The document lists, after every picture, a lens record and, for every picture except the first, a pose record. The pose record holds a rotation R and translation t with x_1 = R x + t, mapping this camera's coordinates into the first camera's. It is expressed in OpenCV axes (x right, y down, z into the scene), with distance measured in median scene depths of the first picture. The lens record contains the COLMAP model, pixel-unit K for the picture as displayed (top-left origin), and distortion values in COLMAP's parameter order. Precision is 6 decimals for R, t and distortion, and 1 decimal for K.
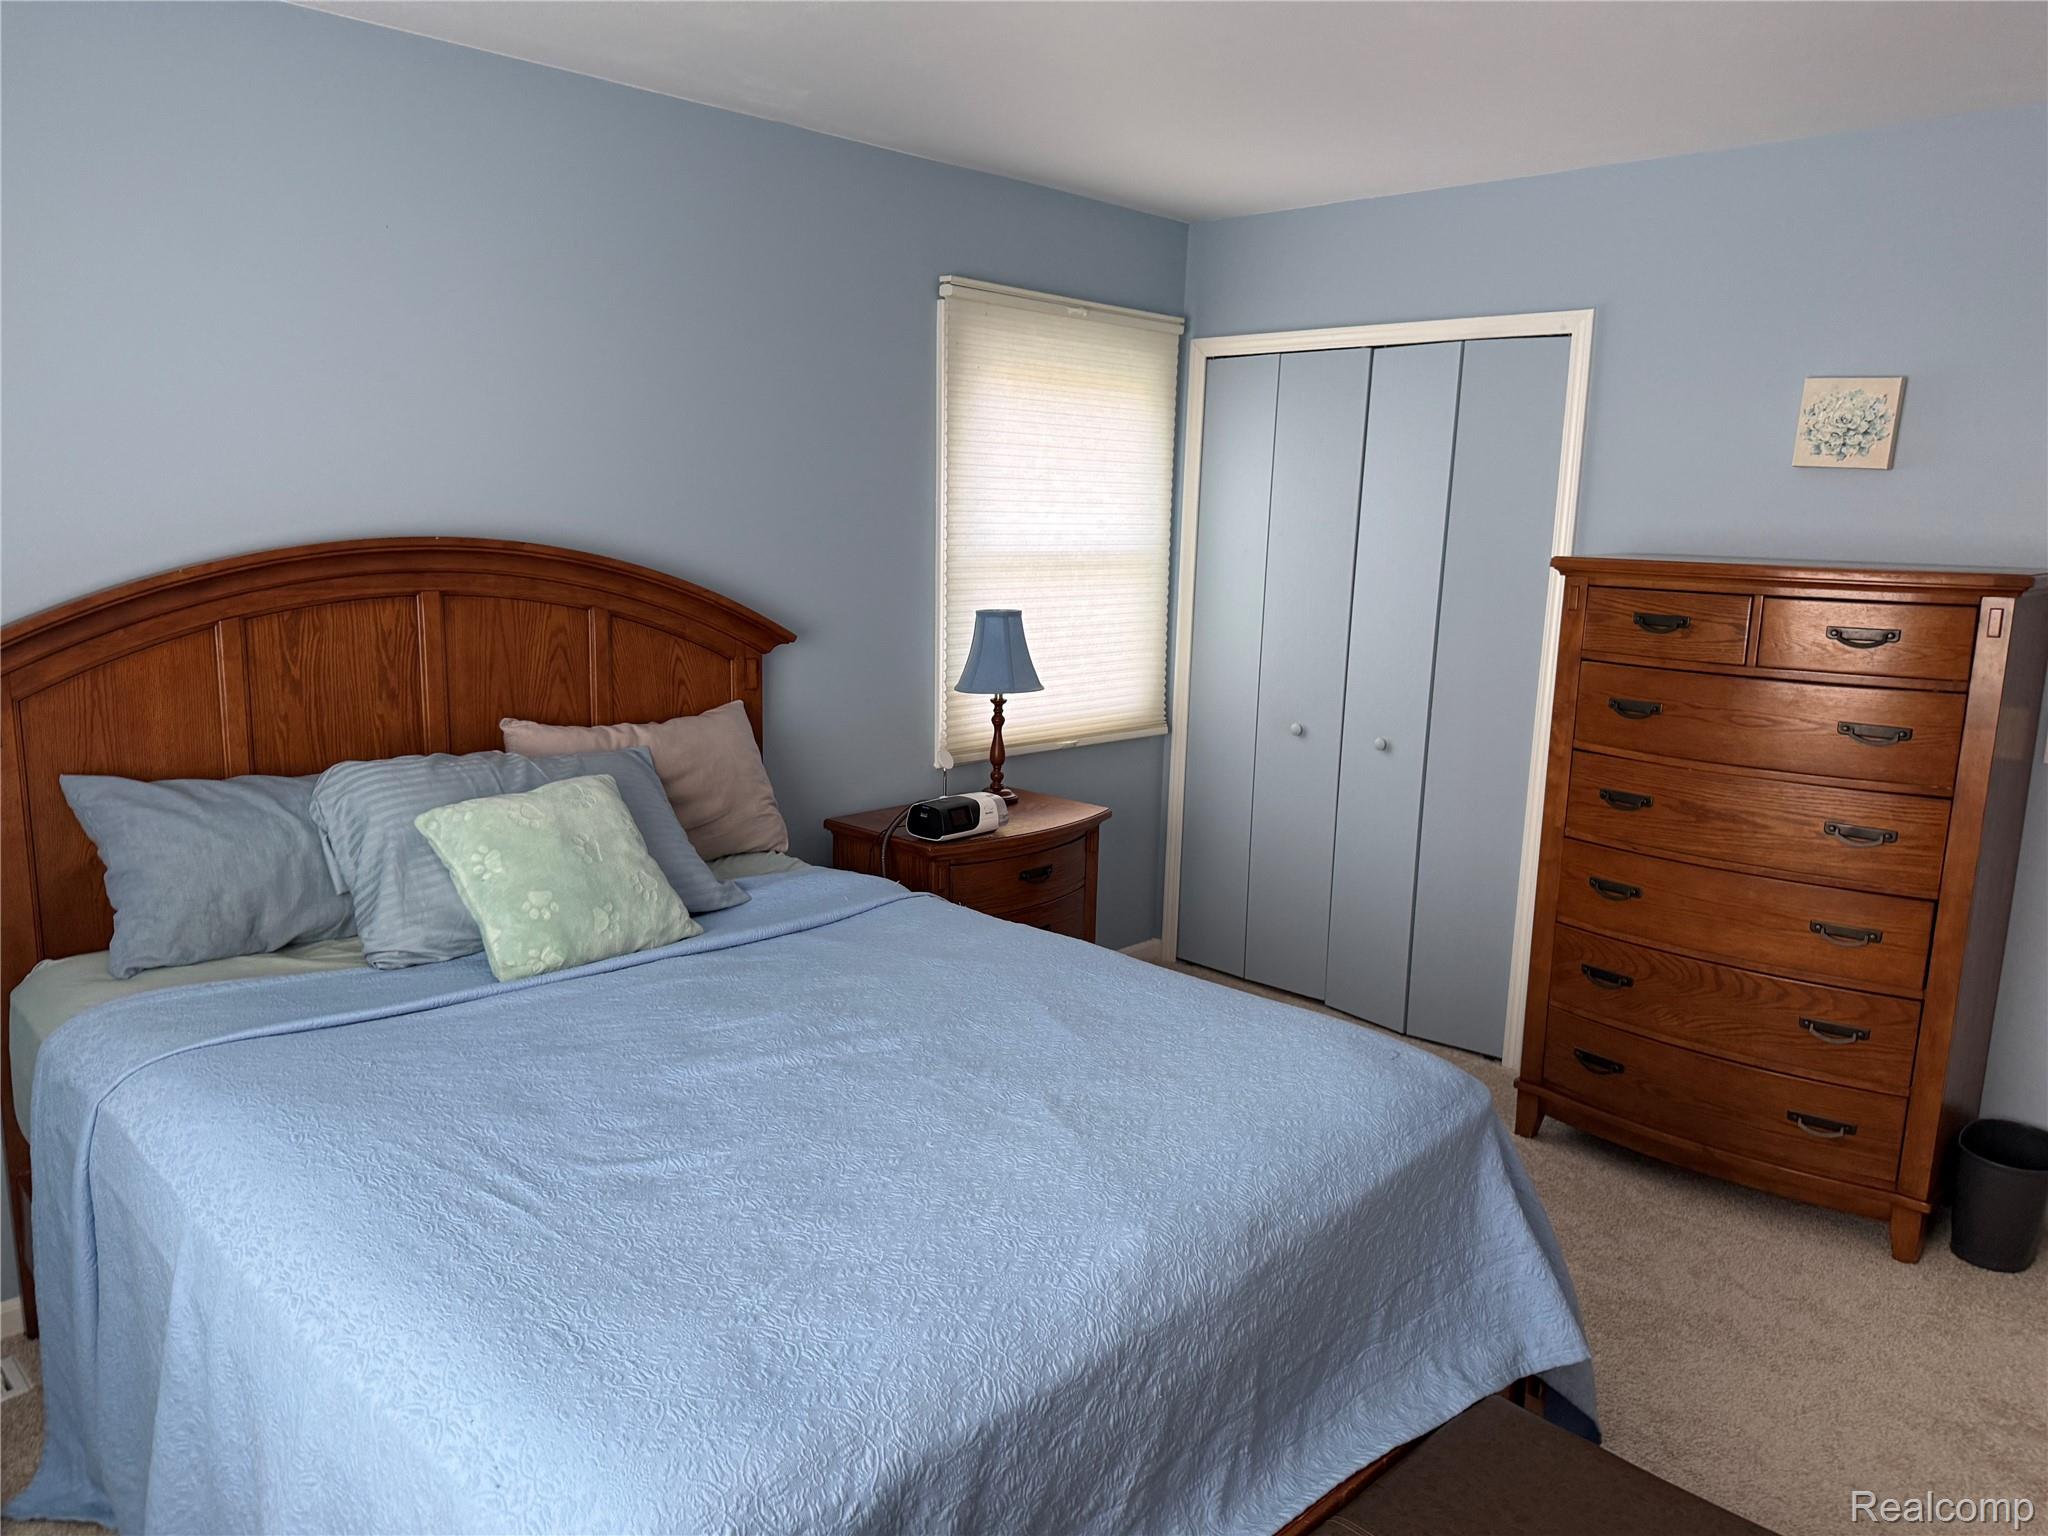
lens RADIAL K [[1415.9, 0, 1024.0], [0, 1415.9, 768.0], [0, 0, 1]] dist [0.000906, 0.000204]
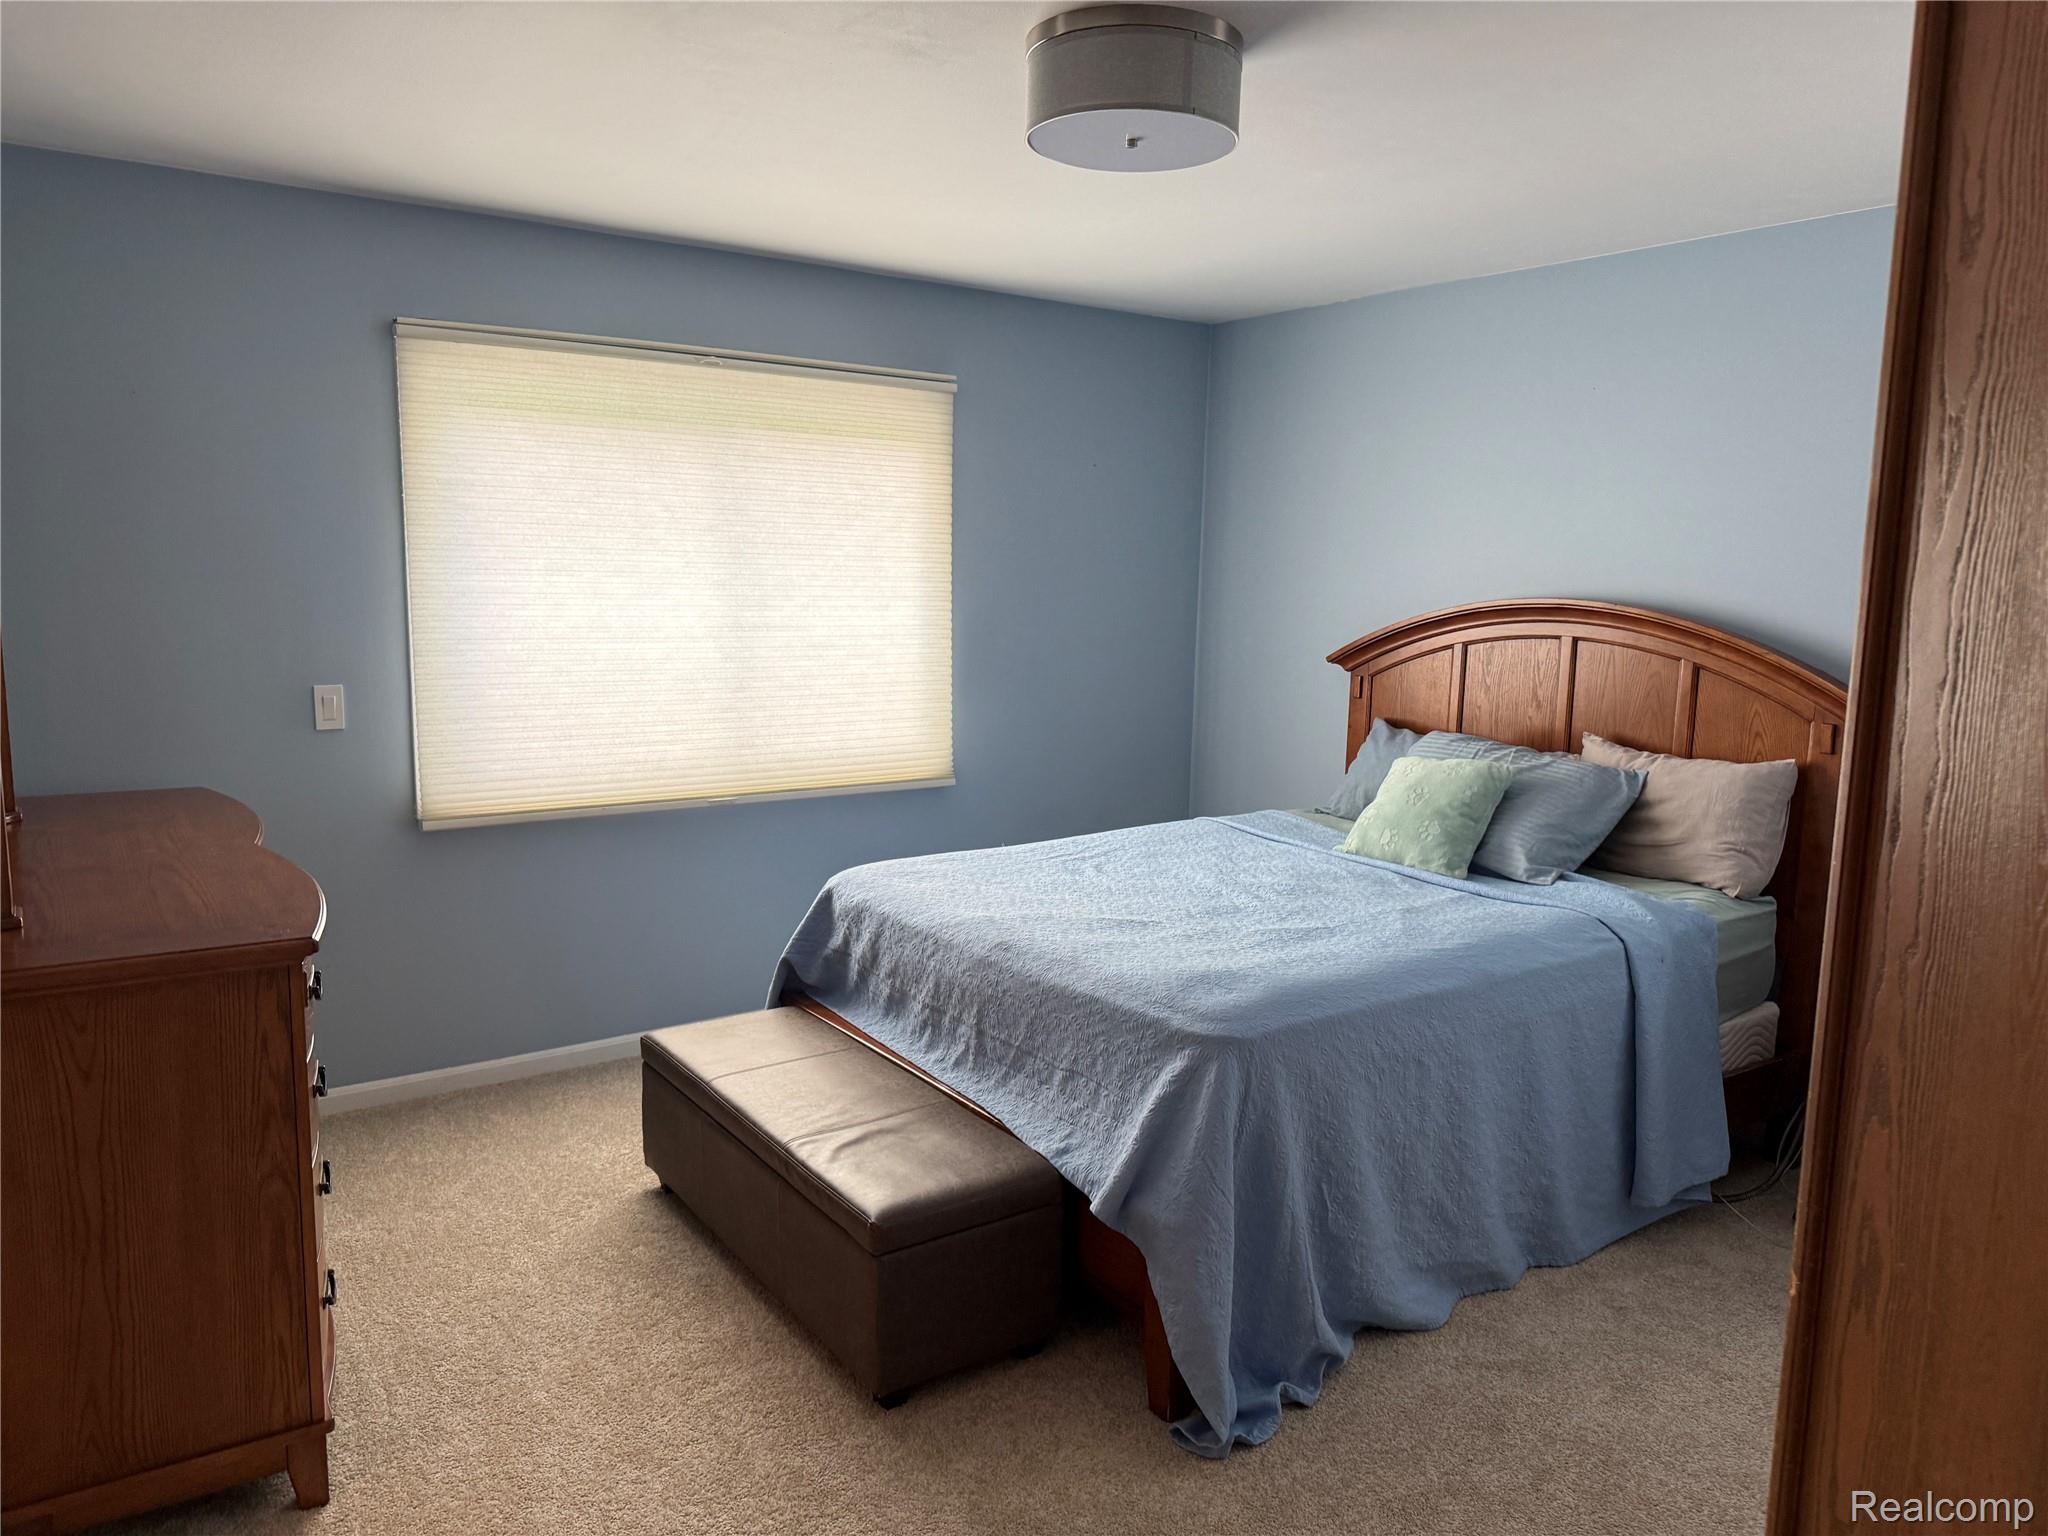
lens RADIAL K [[1430.7, 0, 1024.0], [0, 1430.7, 768.0], [0, 0, 1]] dist [0.193660, -0.446160]
pose [[-0.167990, 0.115121, -0.979044, 1.037609], [-0.196943, 0.969217, 0.147758, -0.096988], [0.965915, 0.217638, -0.140147, 0.653339]]
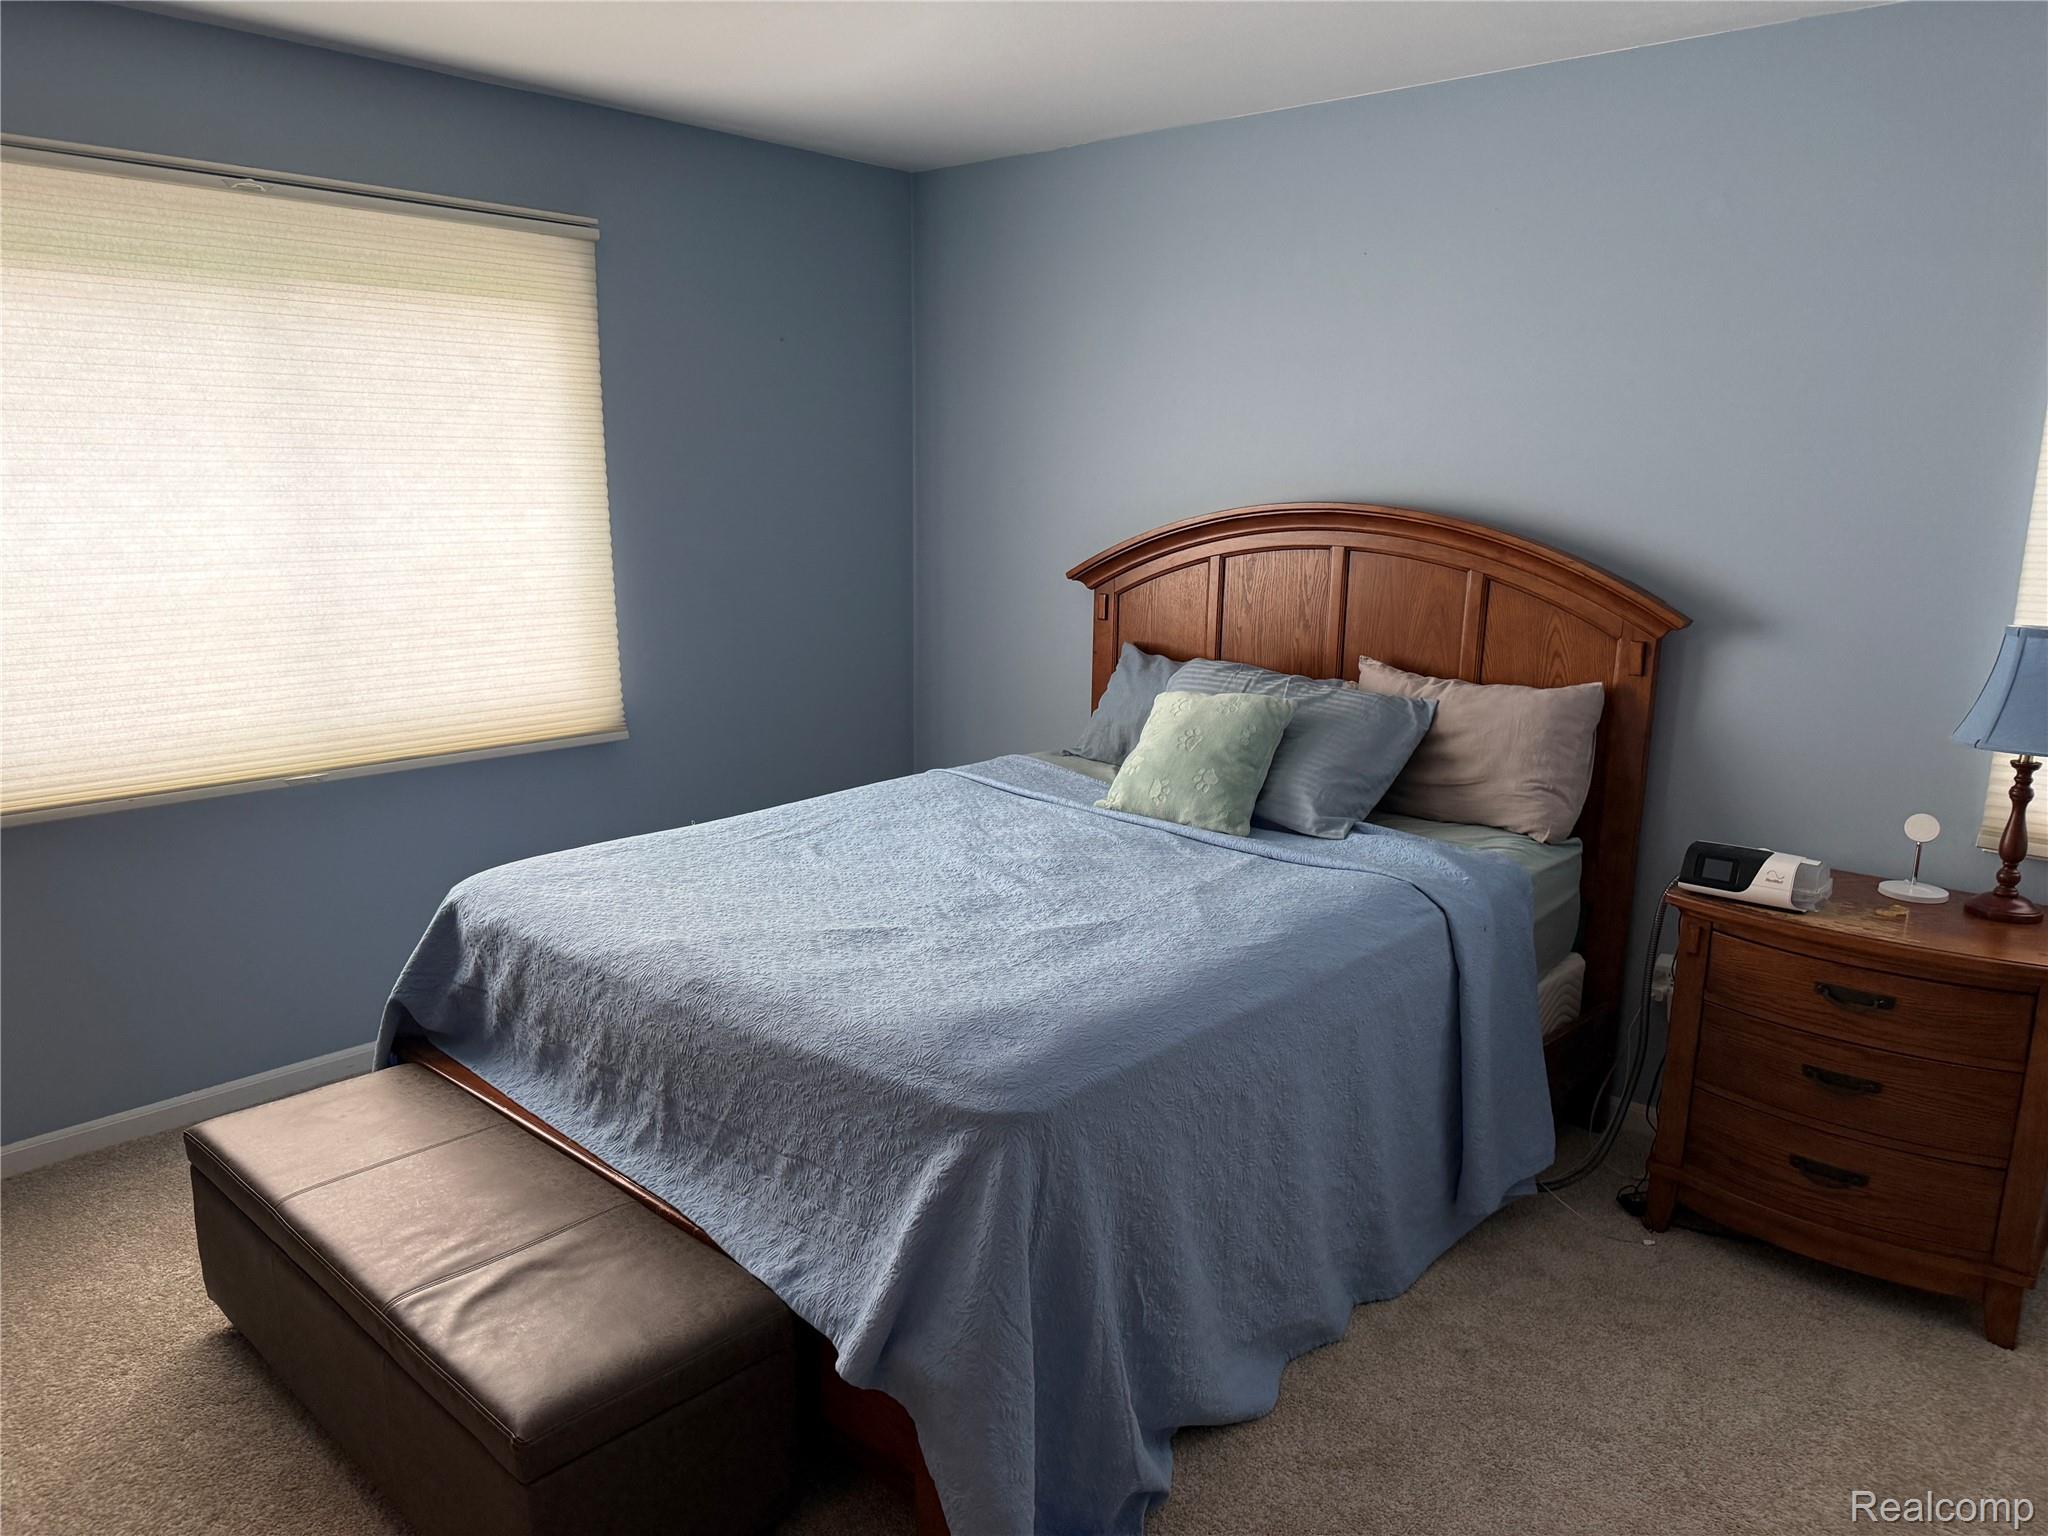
lens RADIAL K [[1434.9, 0, 1024.0], [0, 1434.9, 768.0], [0, 0, 1]] dist [0.147707, -0.235701]
pose [[0.043987, 0.181945, -0.982324, 0.795421], [-0.189533, 0.966938, 0.170608, -0.092778], [0.980889, 0.178678, 0.077017, 0.613986]]
